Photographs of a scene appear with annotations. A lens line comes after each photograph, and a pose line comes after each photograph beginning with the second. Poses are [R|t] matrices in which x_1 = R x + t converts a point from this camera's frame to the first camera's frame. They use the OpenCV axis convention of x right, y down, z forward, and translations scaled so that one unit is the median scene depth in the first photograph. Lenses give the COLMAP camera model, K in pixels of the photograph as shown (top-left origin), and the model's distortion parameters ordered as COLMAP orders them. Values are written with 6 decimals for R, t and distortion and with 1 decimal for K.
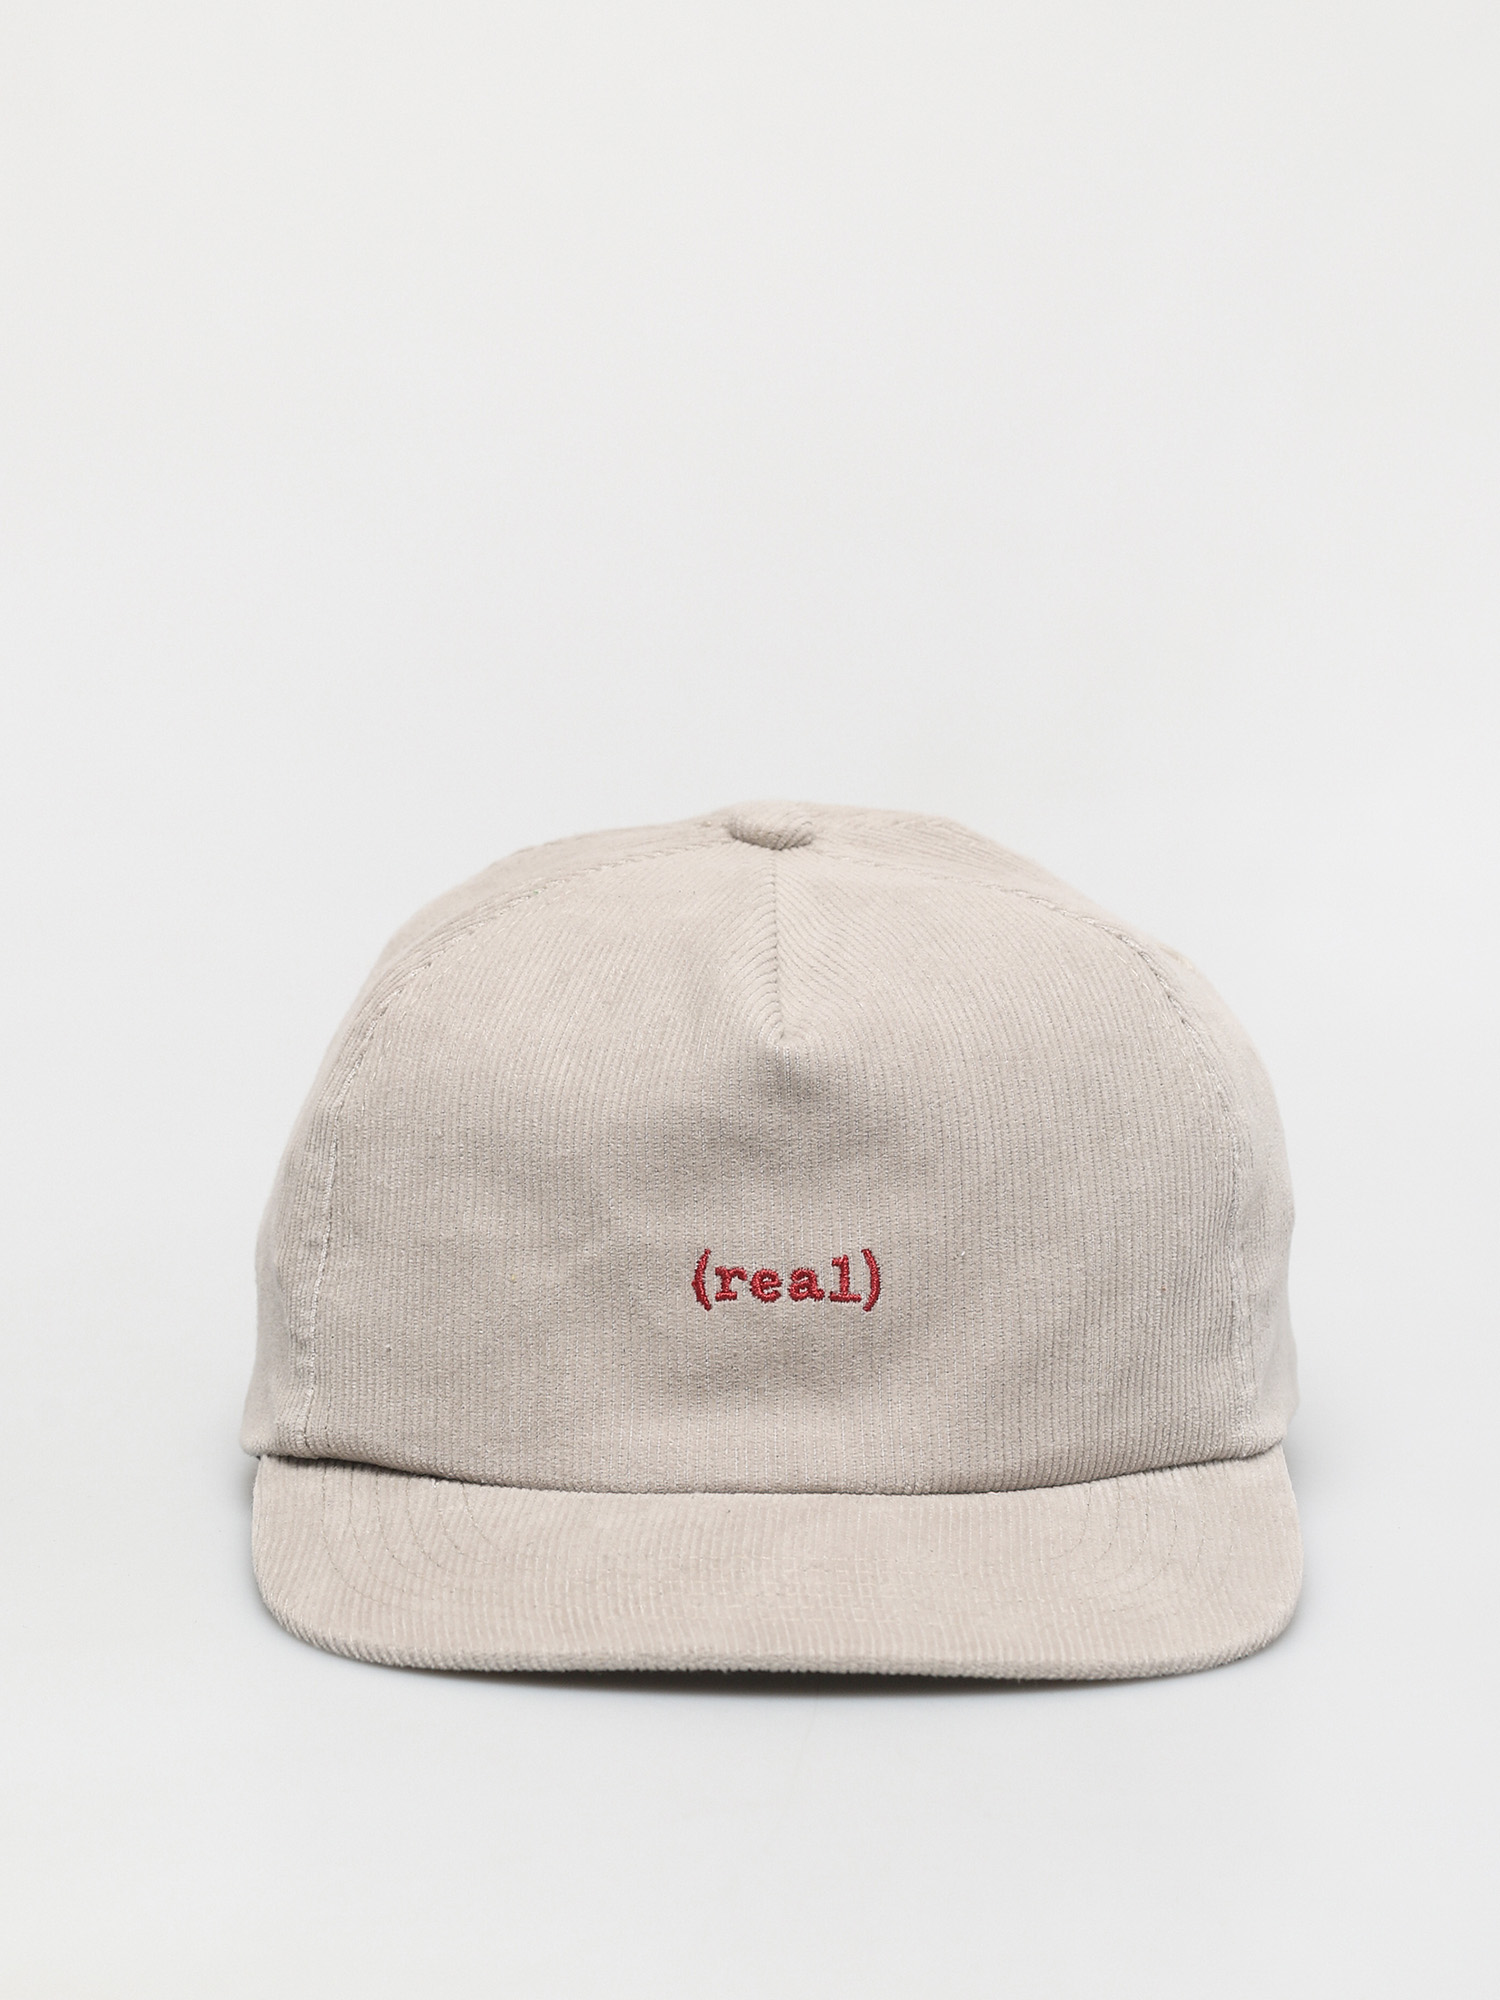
lens RADIAL K [[5679.3, 0, 755.4], [0, 5679.3, 1227.9], [0, 0, 1]] dist [-0.325592, 6.496838]
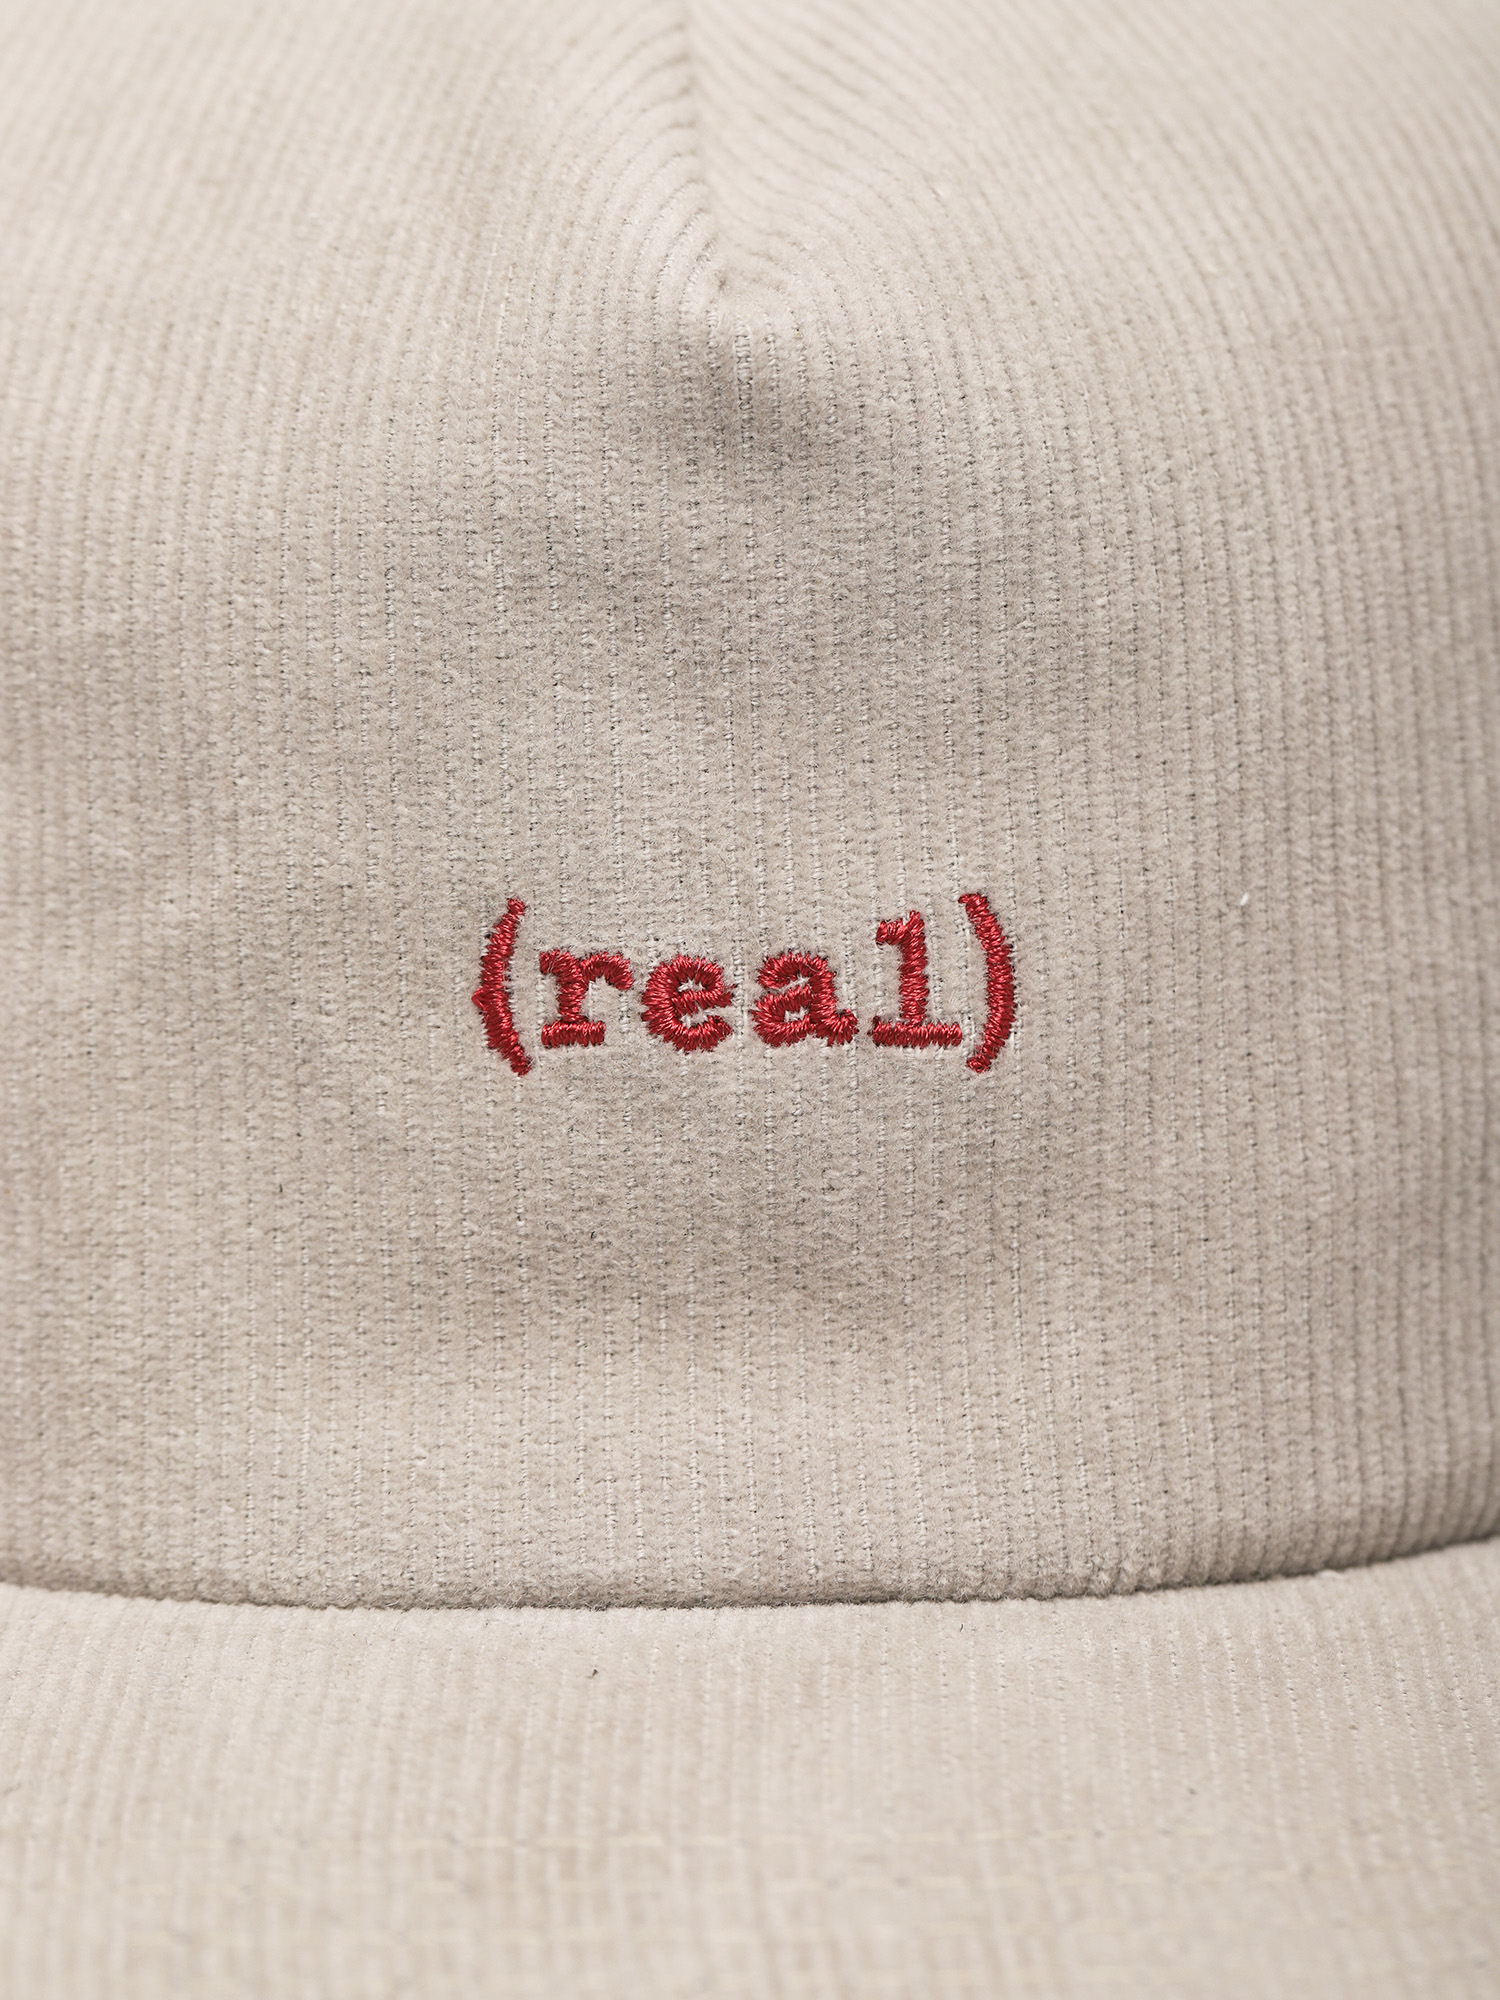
lens RADIAL K [[5679.3, 0, 755.4], [0, 5679.3, 1227.9], [0, 0, 1]] dist [-0.325592, 6.496838]
pose [[0.998718, -0.016509, 0.047851, -0.010776], [0.011633, 0.994874, 0.100448, -0.010882], [-0.049264, -0.099763, 0.993791, 0.653874]]
